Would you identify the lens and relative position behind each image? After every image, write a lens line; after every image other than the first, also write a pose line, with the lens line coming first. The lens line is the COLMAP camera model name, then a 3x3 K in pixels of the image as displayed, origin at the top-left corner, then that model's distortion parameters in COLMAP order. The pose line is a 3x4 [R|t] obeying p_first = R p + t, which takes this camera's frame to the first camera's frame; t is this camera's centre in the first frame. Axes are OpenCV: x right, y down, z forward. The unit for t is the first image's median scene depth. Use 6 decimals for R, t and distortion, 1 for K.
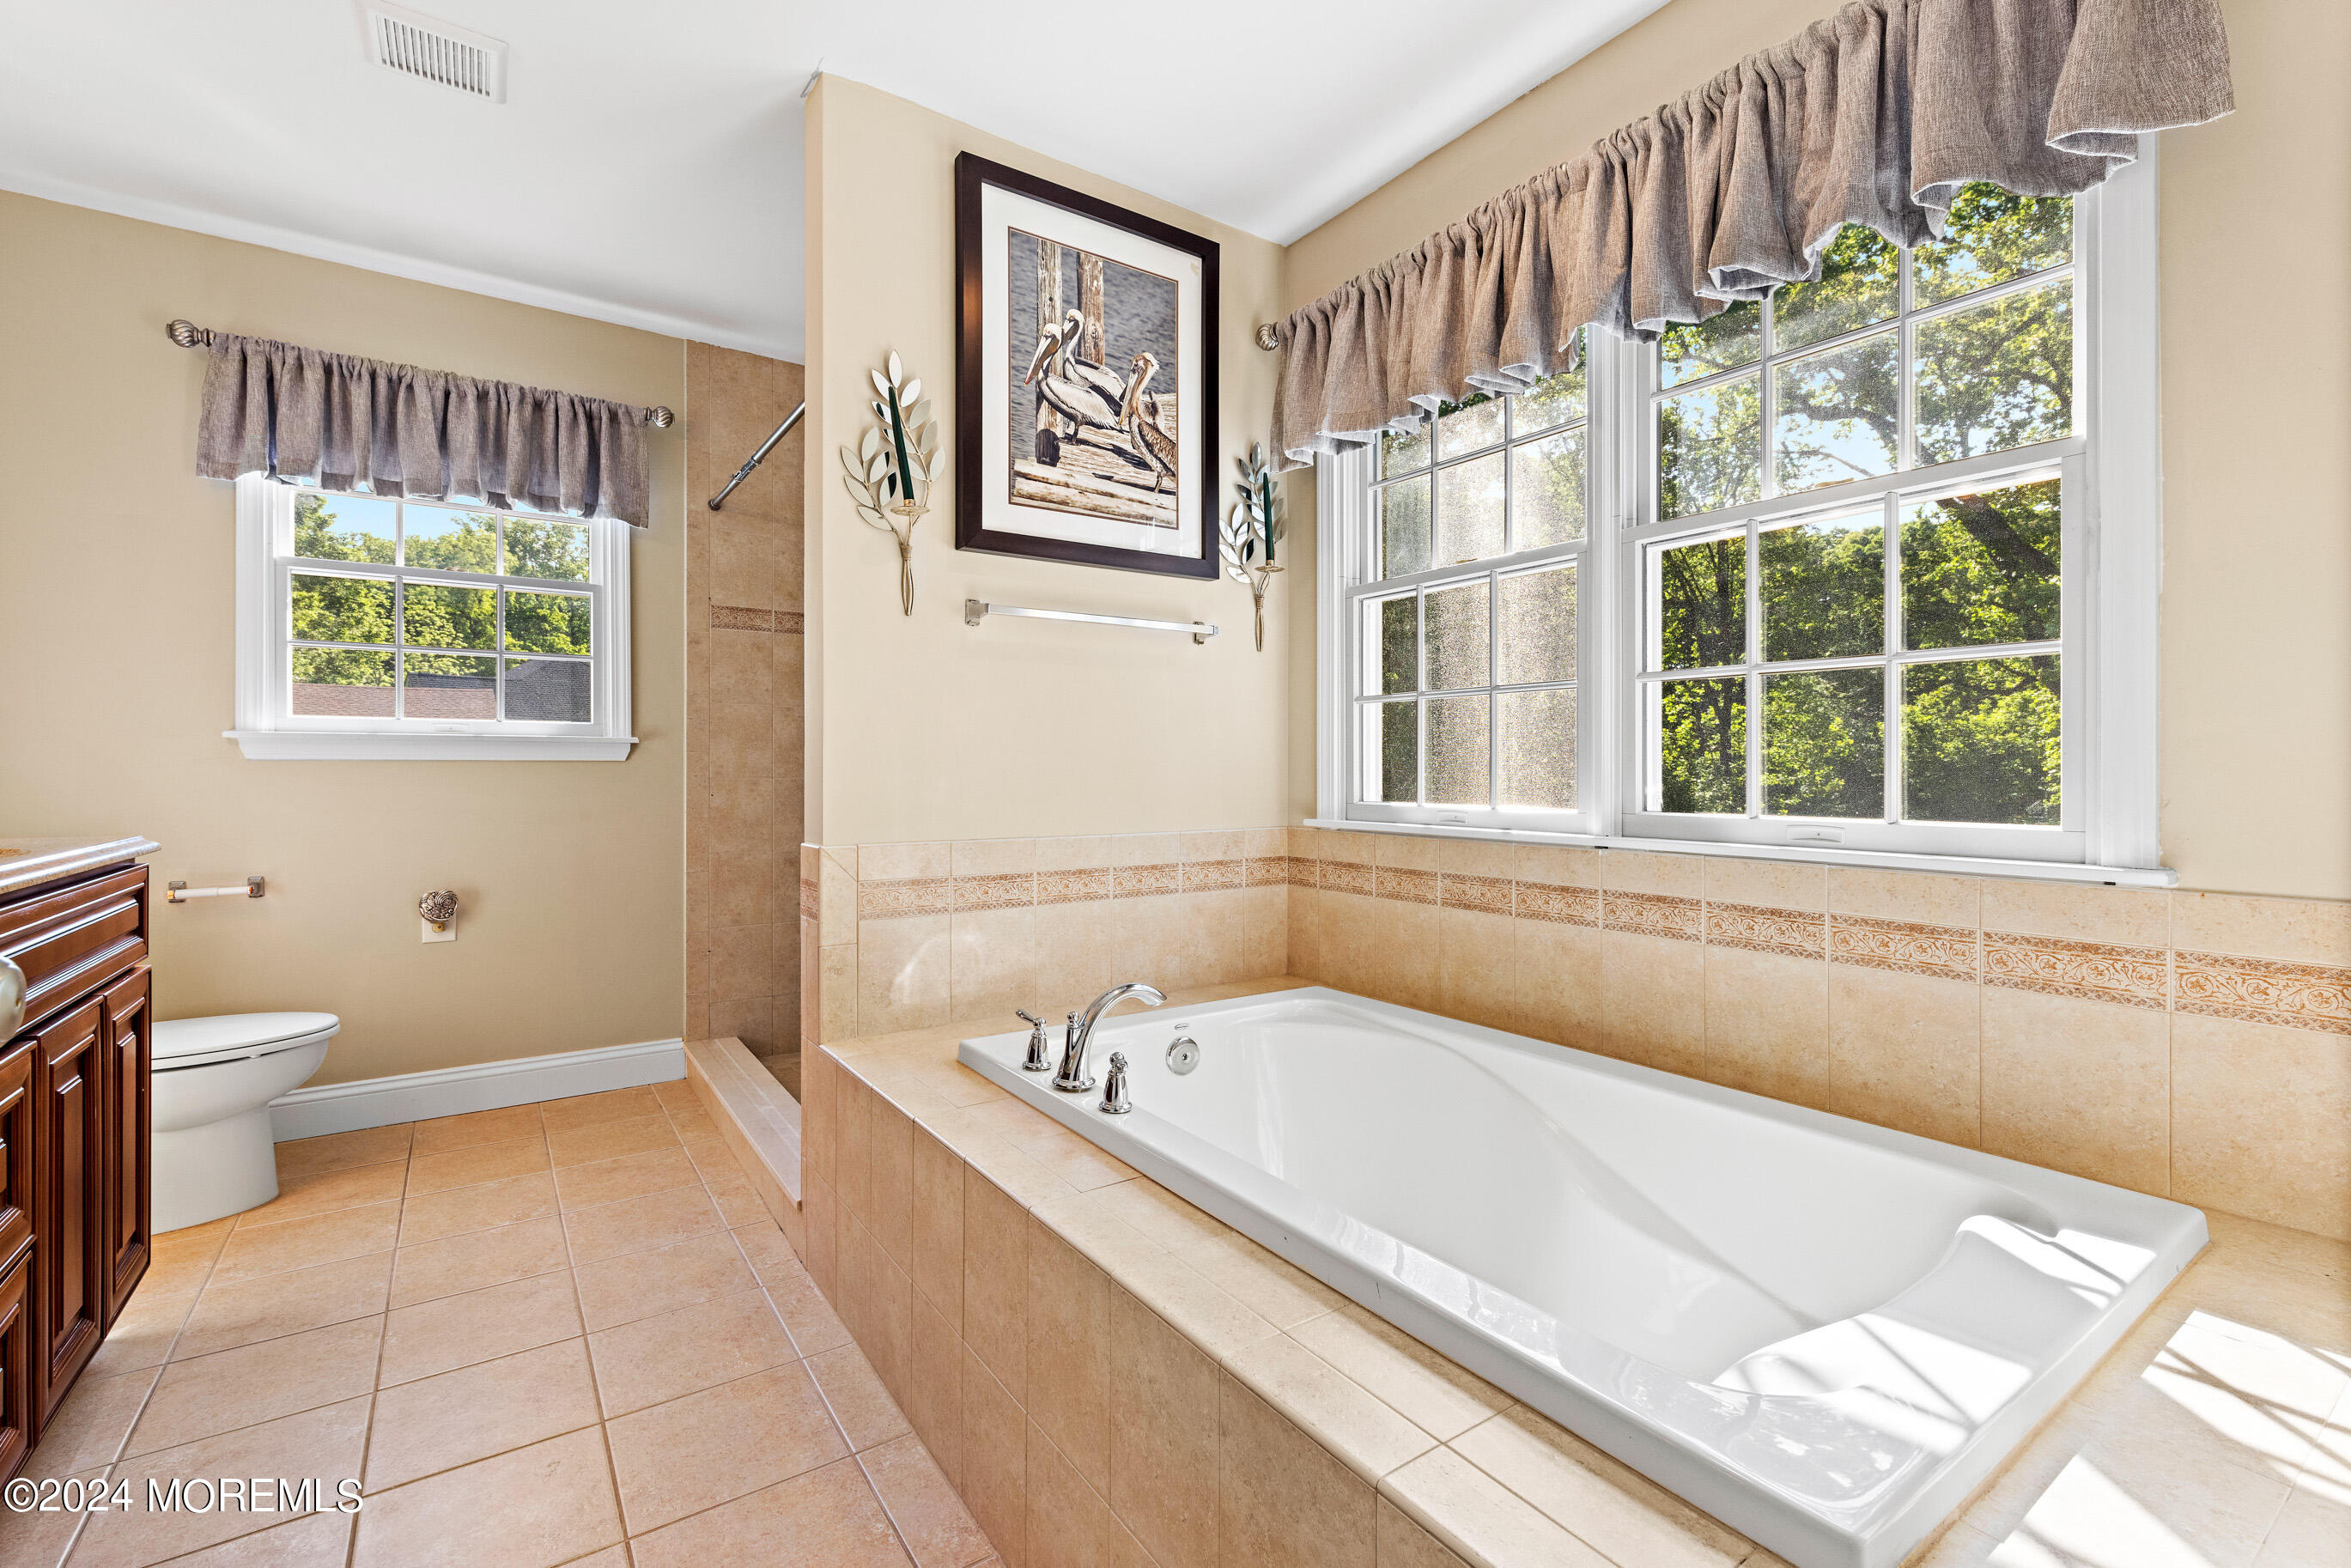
lens RADIAL K [[1058.7, 0, 1167.5], [0, 1058.7, 783.6], [0, 0, 1]] dist [0.004167, 0.000307]
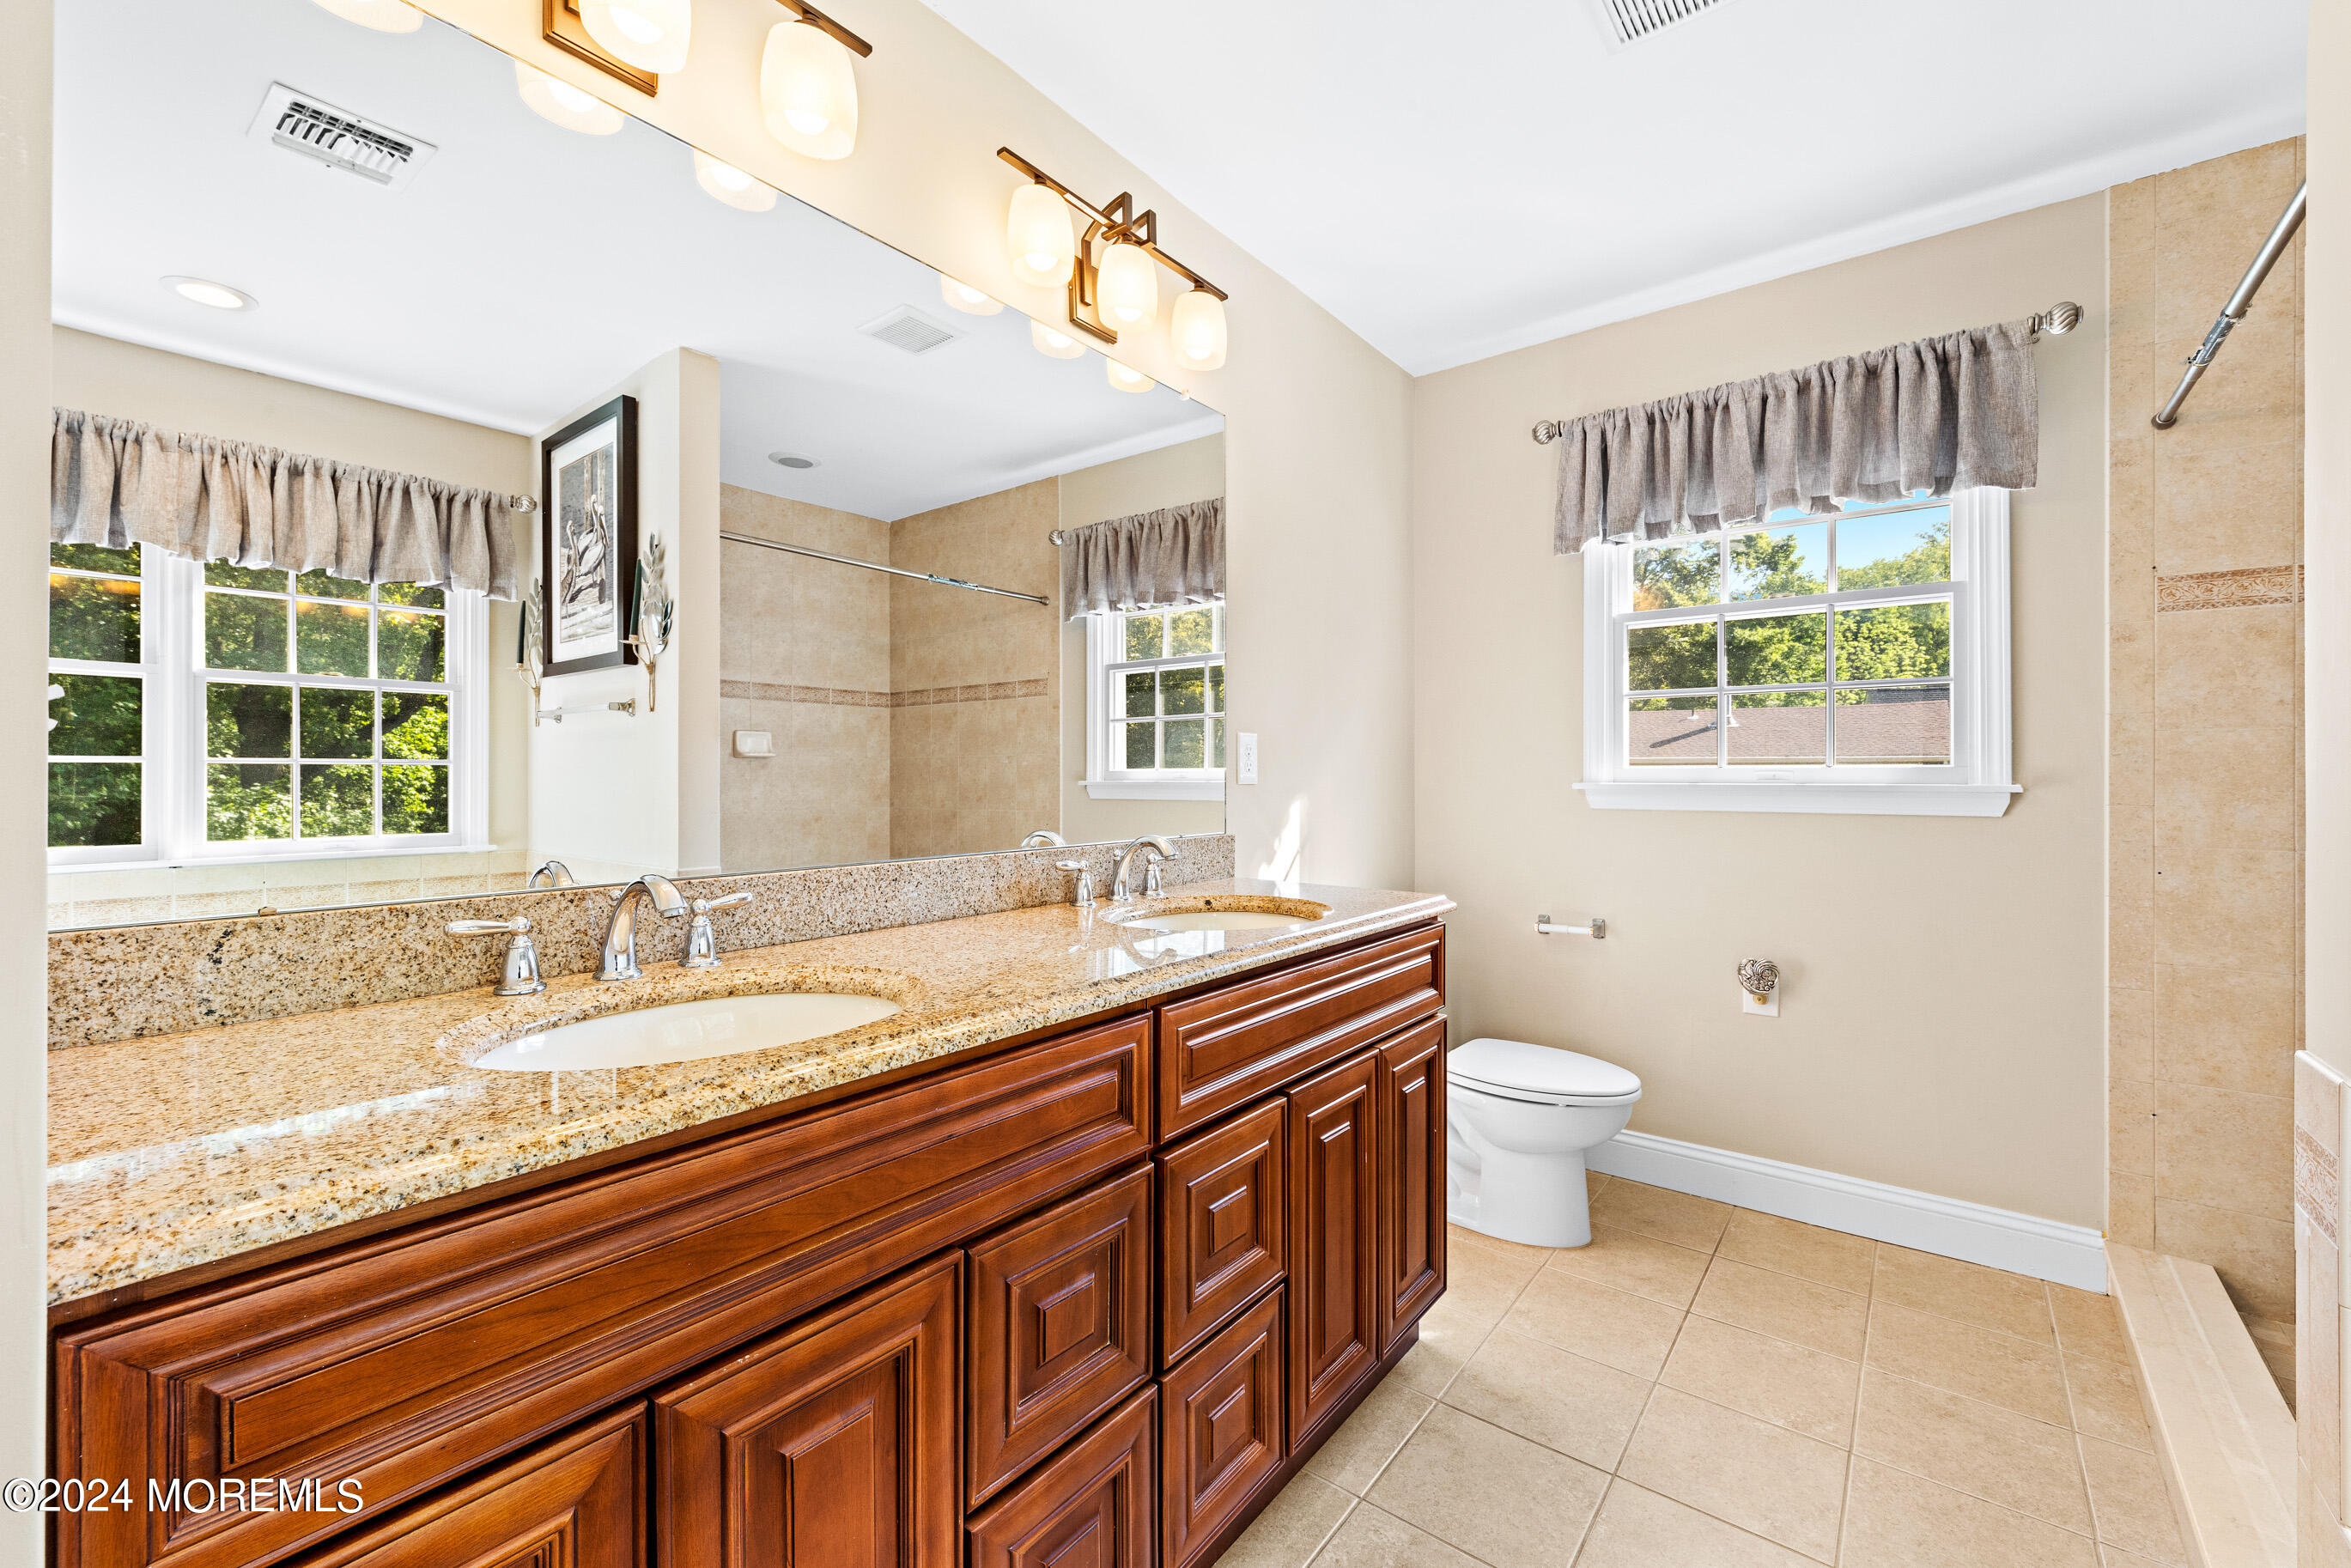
lens RADIAL K [[983.2, 0, 1158.2], [0, 983.2, 779.3], [0, 0, 1]] dist [0.004425, -0.000650]
pose [[0.315503, -0.003463, -0.948918, -0.058084], [-0.008661, 0.999941, -0.006529, -0.039972], [0.948885, 0.010278, 0.315454, 0.255743]]
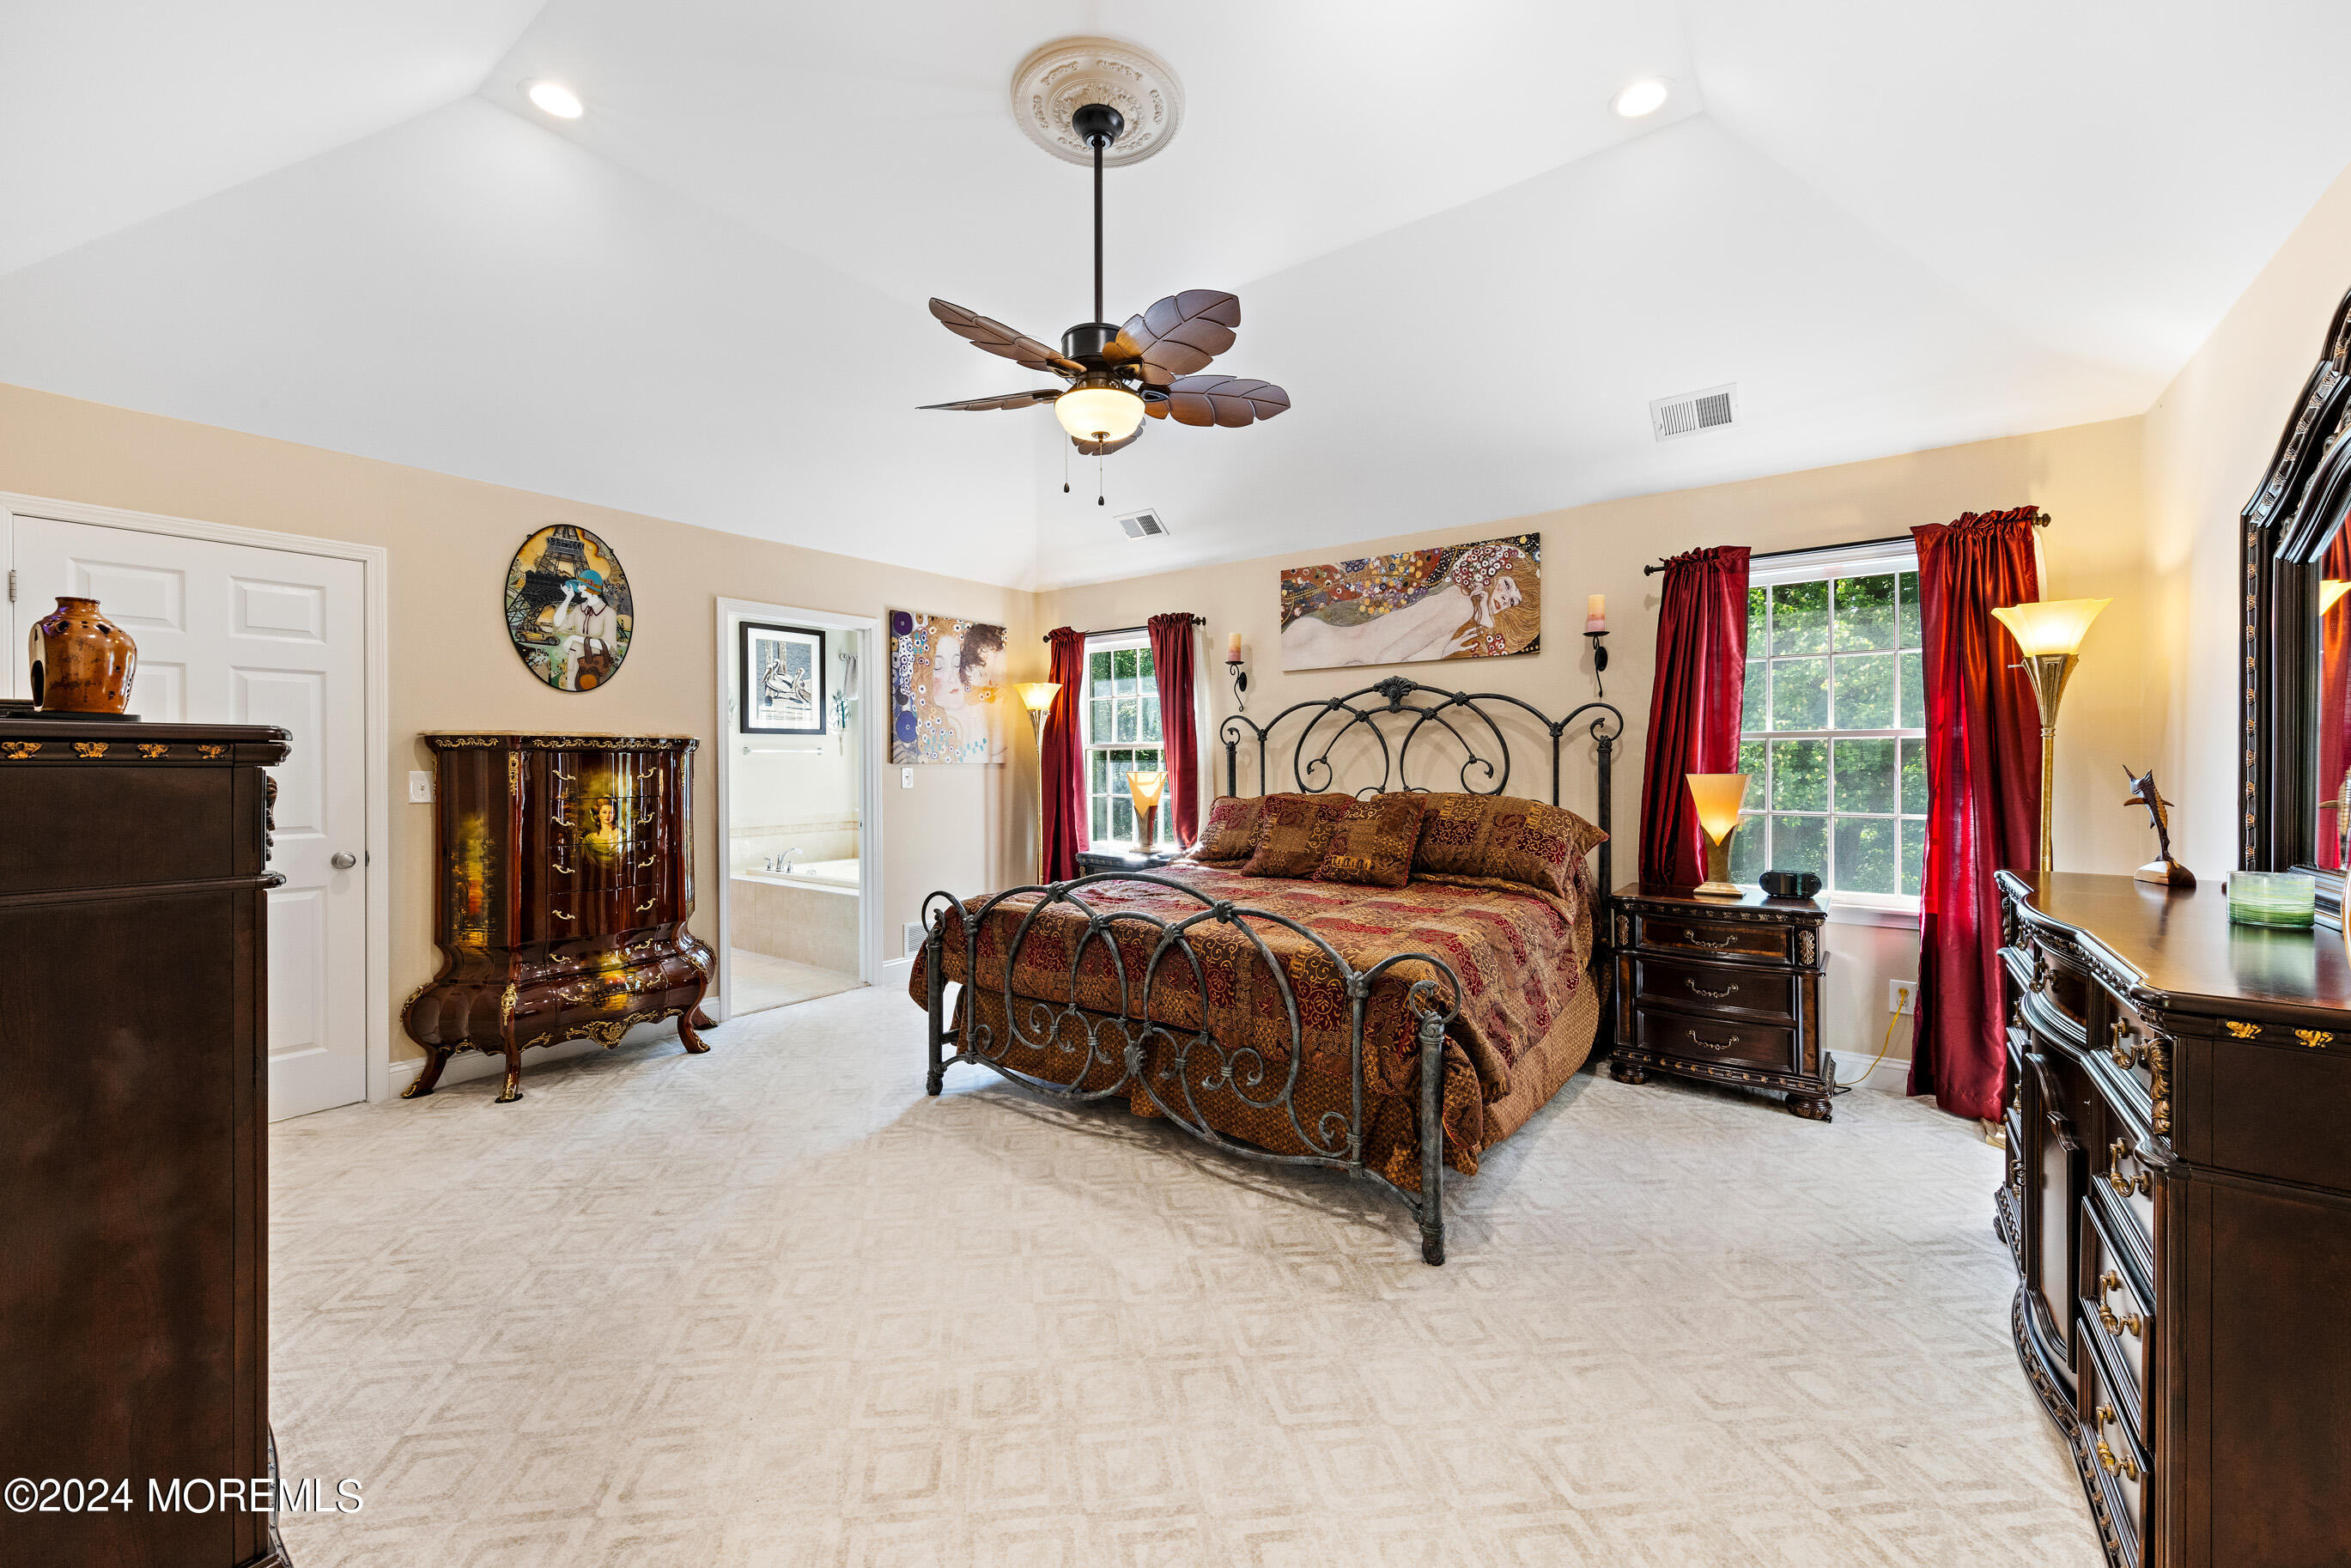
lens RADIAL K [[959.2, 0, 1181.4], [0, 959.2, 780.6], [0, 0, 1]] dist [0.012165, 0.000333]
pose [[0.949279, -0.008478, 0.314320, 0.216592], [0.007121, 0.999960, 0.005466, -0.087263], [-0.314354, -0.002951, 0.949301, -2.953486]]
